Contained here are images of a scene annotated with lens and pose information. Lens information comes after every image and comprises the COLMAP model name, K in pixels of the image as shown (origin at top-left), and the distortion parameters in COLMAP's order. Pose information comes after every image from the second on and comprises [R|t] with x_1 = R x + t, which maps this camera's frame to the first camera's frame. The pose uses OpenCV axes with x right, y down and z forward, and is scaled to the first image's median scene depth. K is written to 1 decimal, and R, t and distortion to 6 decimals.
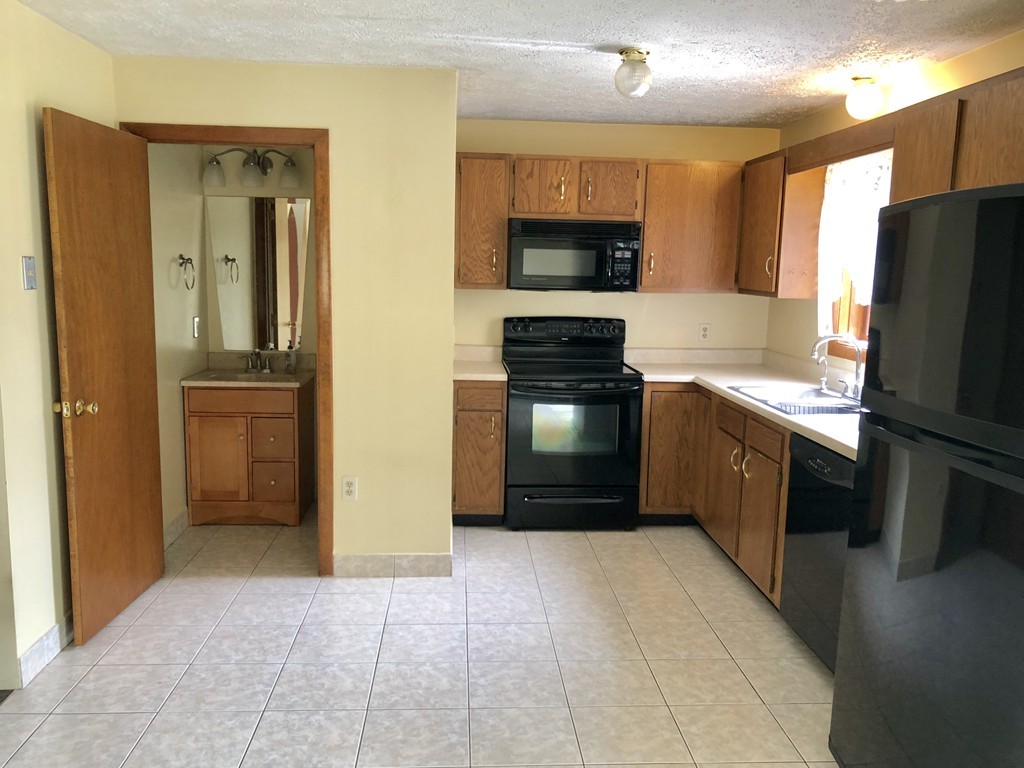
lens RADIAL K [[825.3, 0, 514.5], [0, 825.3, 408.8], [0, 0, 1]] dist [0.011751, -0.028335]
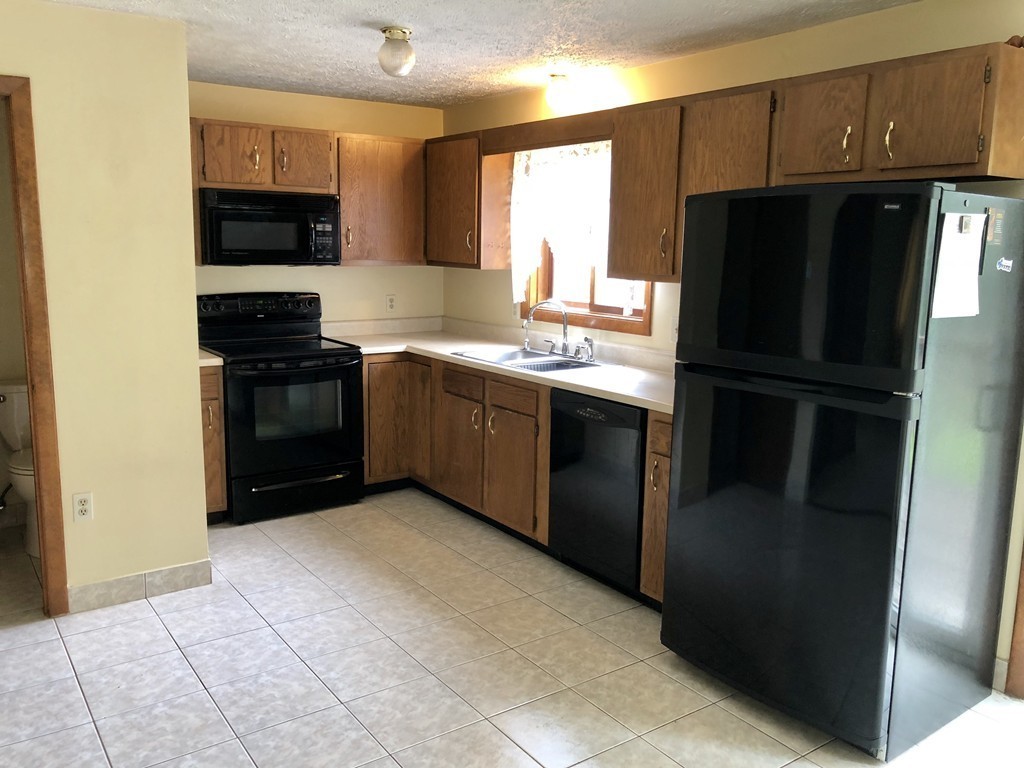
lens RADIAL K [[825.3, 0, 503.3], [0, 825.3, 395.7], [0, 0, 1]] dist [0.011751, -0.028335]
pose [[0.853761, -0.103929, 0.510187, -0.248440], [0.091771, 0.994572, 0.049029, -0.018806], [-0.512513, 0.004961, 0.858665, 0.049561]]
